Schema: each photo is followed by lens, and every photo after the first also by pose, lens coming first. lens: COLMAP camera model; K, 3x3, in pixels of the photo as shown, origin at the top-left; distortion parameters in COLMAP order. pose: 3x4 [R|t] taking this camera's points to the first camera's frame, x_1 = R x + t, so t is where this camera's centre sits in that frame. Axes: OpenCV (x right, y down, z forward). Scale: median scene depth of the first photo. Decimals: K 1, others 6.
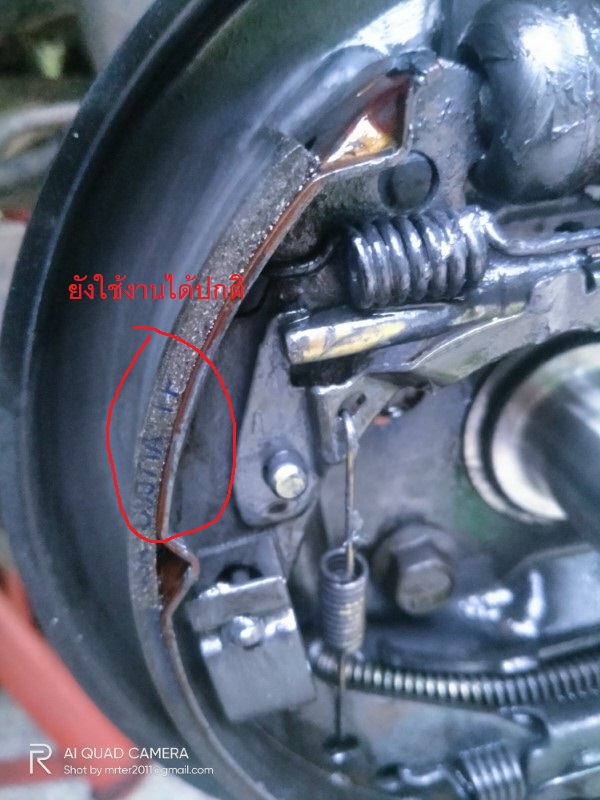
lens RADIAL K [[707.8, 0, 300.0], [0, 707.8, 400.0], [0, 0, 1]] dist [0.156535, -0.452908]
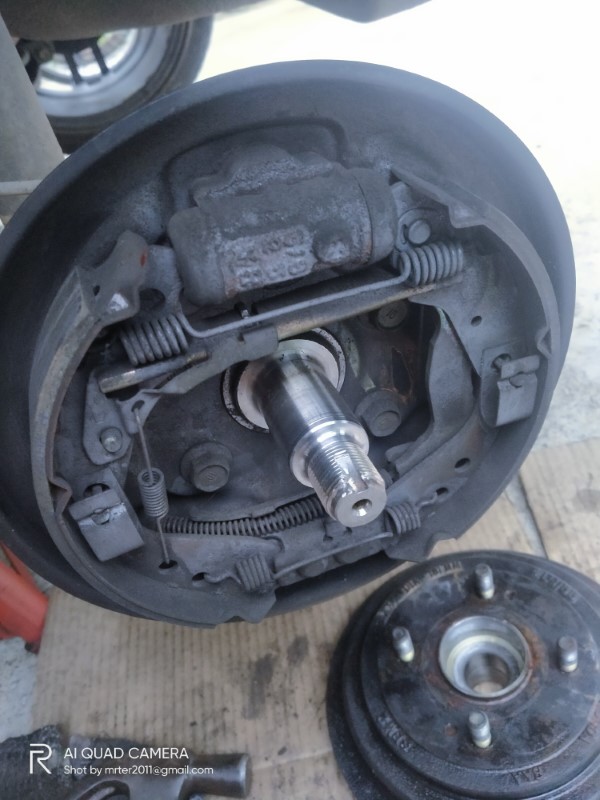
lens RADIAL K [[707.8, 0, 300.0], [0, 707.8, 400.0], [0, 0, 1]] dist [0.156535, -0.452908]
pose [[0.984351, -0.103154, 0.142871, 0.207709], [0.075017, 0.978925, 0.189942, -0.315472], [-0.159453, -0.176252, 0.971344, -0.928233]]
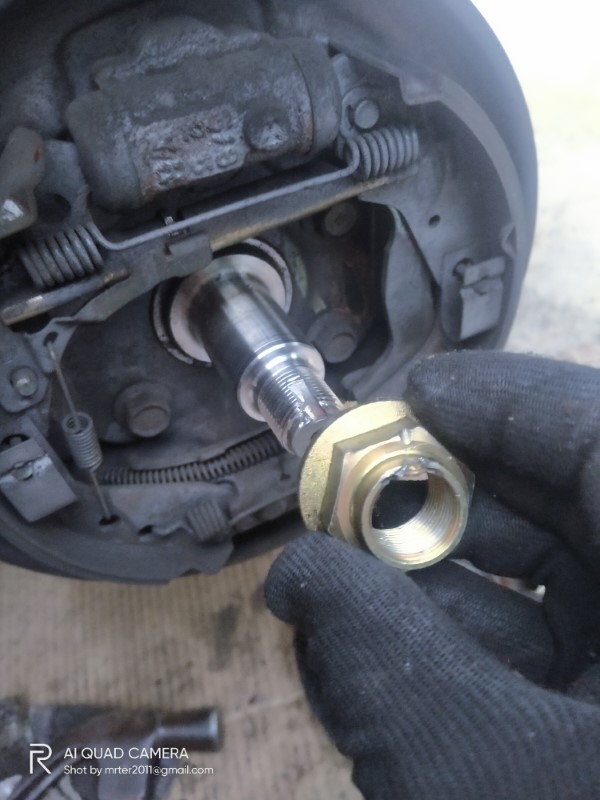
lens RADIAL K [[707.8, 0, 300.0], [0, 707.8, 400.0], [0, 0, 1]] dist [0.156535, -0.452908]
pose [[0.961367, -0.185565, 0.203321, 0.236514], [0.127447, 0.954740, 0.268752, -0.208964], [-0.243989, -0.232457, 0.941506, -0.718364]]
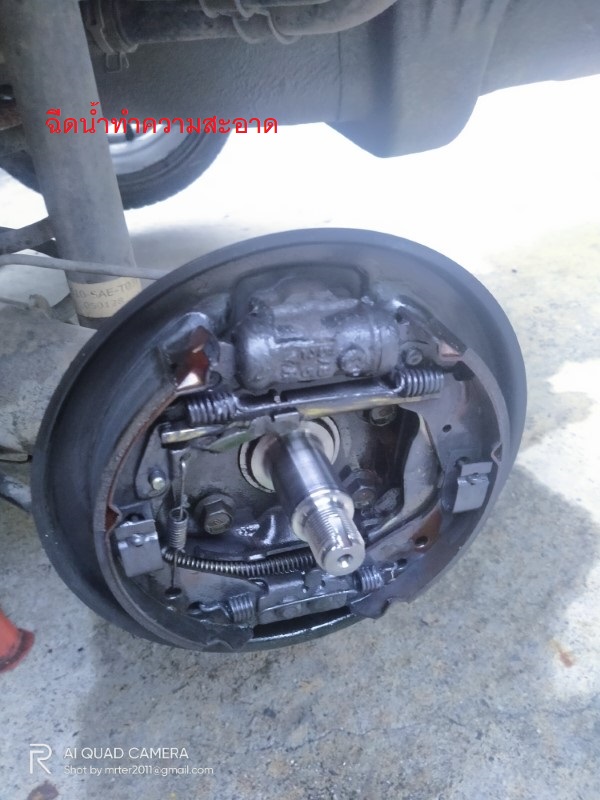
lens RADIAL K [[707.8, 0, 300.0], [0, 707.8, 400.0], [0, 0, 1]] dist [0.156535, -0.452908]
pose [[0.977994, 0.055948, 0.200991, -0.045548], [-0.075773, 0.992841, 0.092329, -0.417140], [-0.194386, -0.105527, 0.975232, -1.429607]]
